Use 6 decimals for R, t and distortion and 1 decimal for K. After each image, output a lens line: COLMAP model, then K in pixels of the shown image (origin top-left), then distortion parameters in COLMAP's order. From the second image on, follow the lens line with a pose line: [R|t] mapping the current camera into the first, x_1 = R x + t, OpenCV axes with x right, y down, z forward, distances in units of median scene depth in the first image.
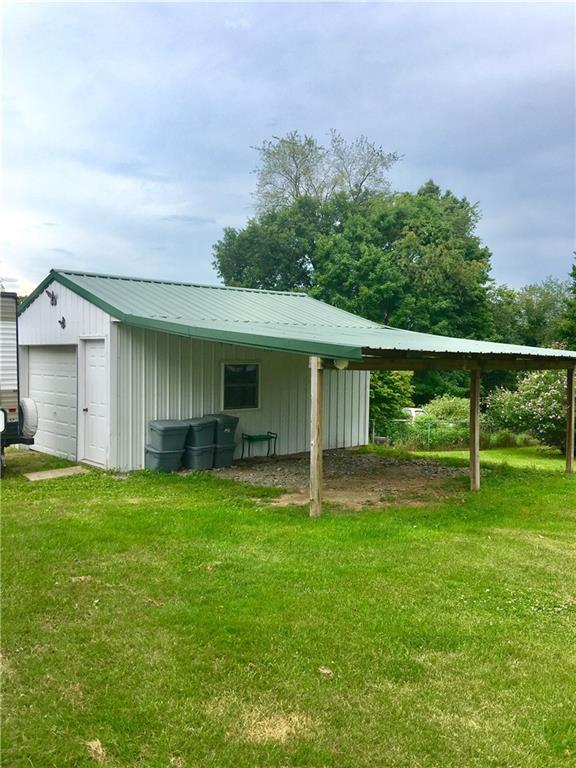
lens RADIAL K [[639.8, 0, 288.0], [0, 639.8, 384.0], [0, 0, 1]] dist [0.093200, -0.154397]
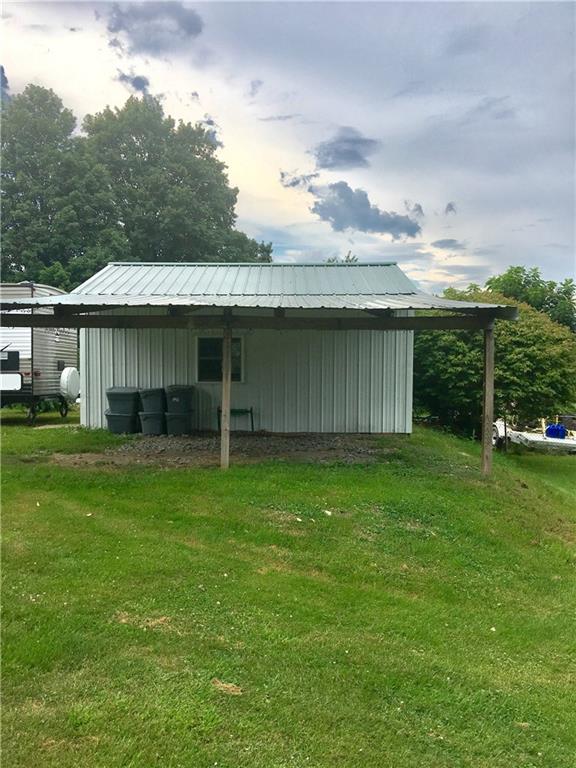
lens RADIAL K [[671.2, 0, 288.0], [0, 671.2, 384.0], [0, 0, 1]] dist [0.010085, 0.004238]
pose [[0.721216, 0.014700, -0.692554, 0.807271], [-0.019891, 0.999802, 0.000508, 0.045673], [0.692425, 0.013409, 0.721366, 0.366037]]
